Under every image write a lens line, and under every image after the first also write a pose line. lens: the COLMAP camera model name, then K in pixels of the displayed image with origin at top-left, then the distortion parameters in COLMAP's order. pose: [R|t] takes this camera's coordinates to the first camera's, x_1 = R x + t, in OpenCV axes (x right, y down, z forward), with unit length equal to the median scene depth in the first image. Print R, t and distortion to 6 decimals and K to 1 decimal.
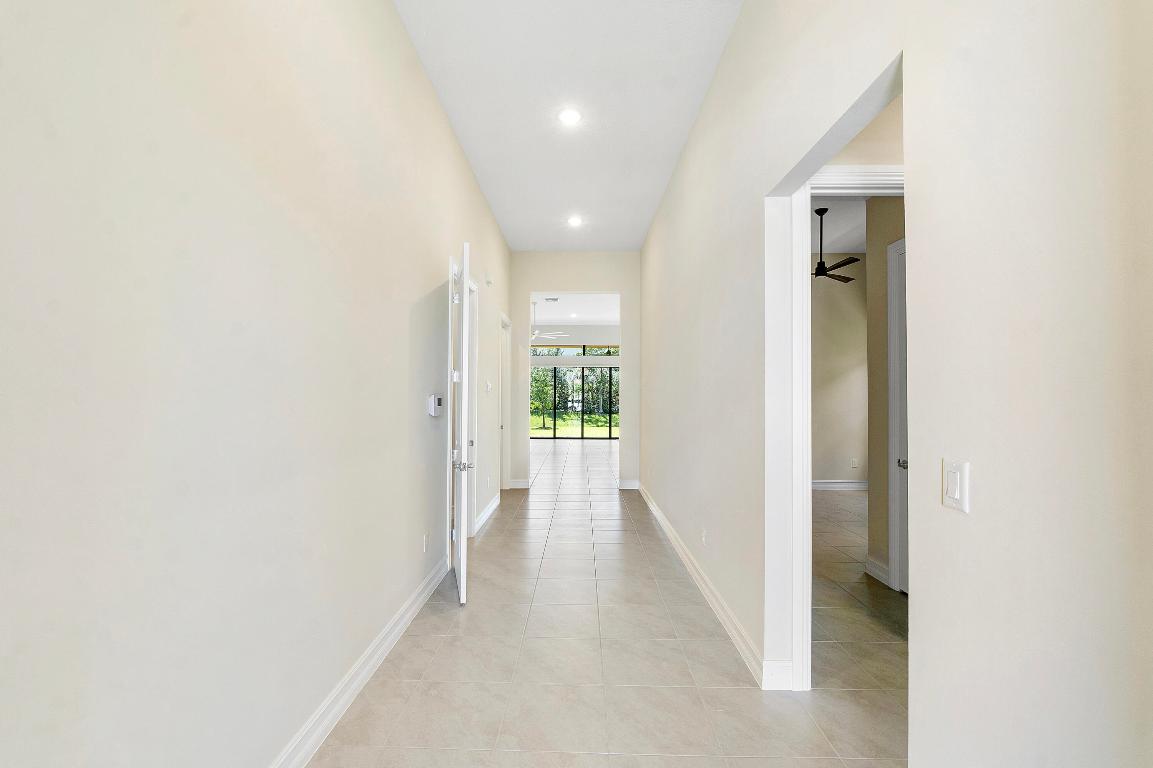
lens RADIAL K [[485.6, 0, 577.2], [0, 485.6, 387.9], [0, 0, 1]] dist [-0.006360, 0.000206]
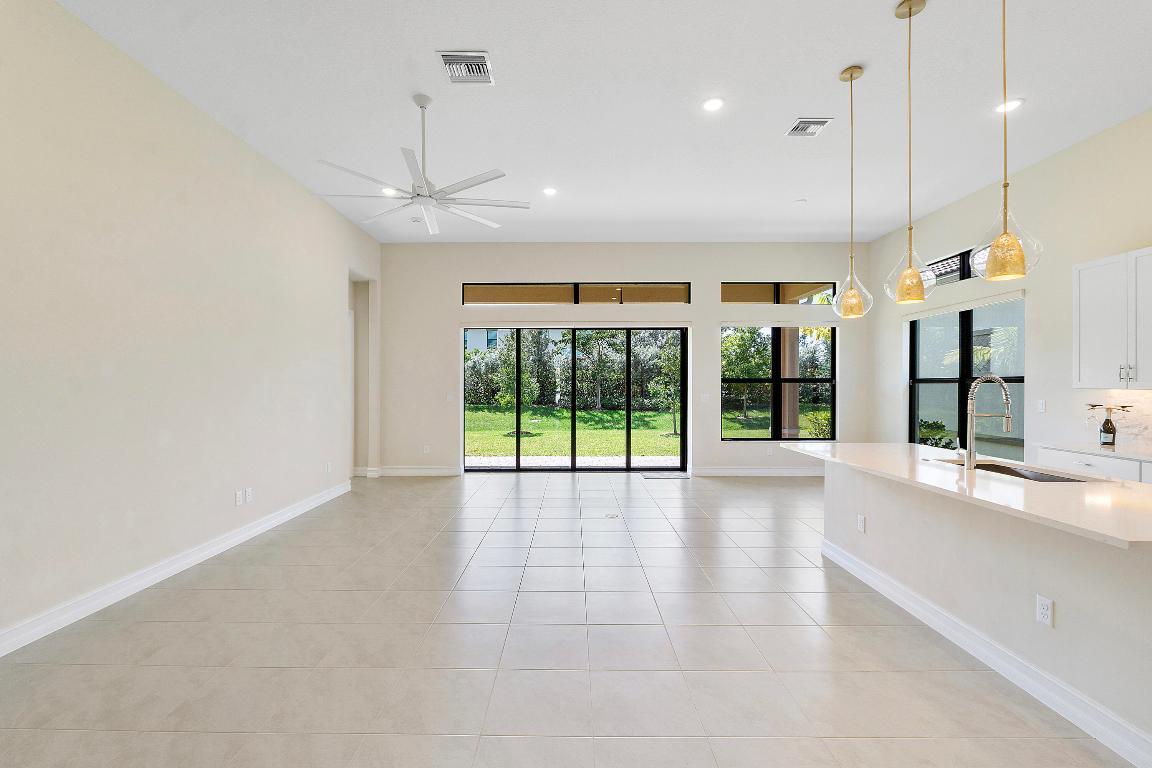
lens RADIAL K [[485.1, 0, 581.6], [0, 485.1, 384.8], [0, 0, 1]] dist [-0.006360, 0.000206]
pose [[0.999701, -0.000048, 0.024472, 0.005381], [-0.000271, 0.999915, 0.013044, 0.004729], [-0.024471, -0.013047, 0.999615, 0.302284]]
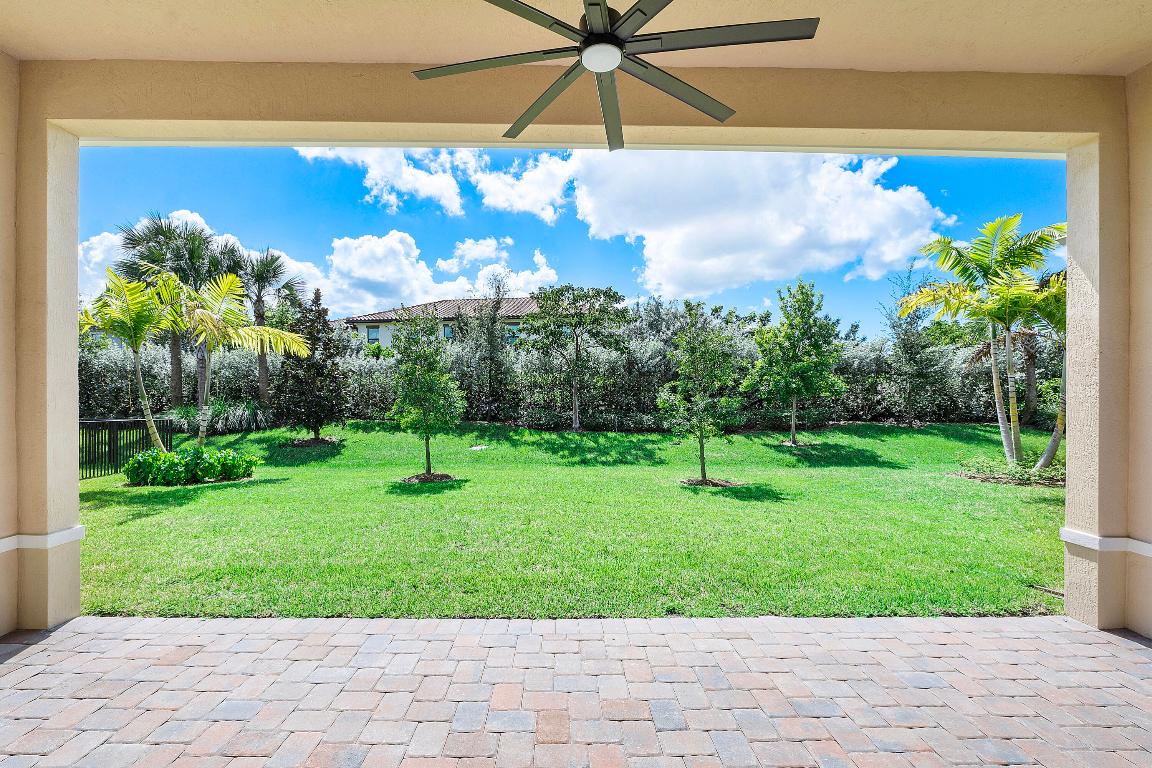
lens RADIAL K [[485.1, 0, 566.4], [0, 485.1, 386.9], [0, 0, 1]] dist [-0.006360, 0.000206]
pose [[0.999700, 0.005735, 0.023815, 0.015311], [-0.005744, 0.999983, 0.000295, 0.005852], [-0.023813, -0.000432, 0.999716, 0.410811]]
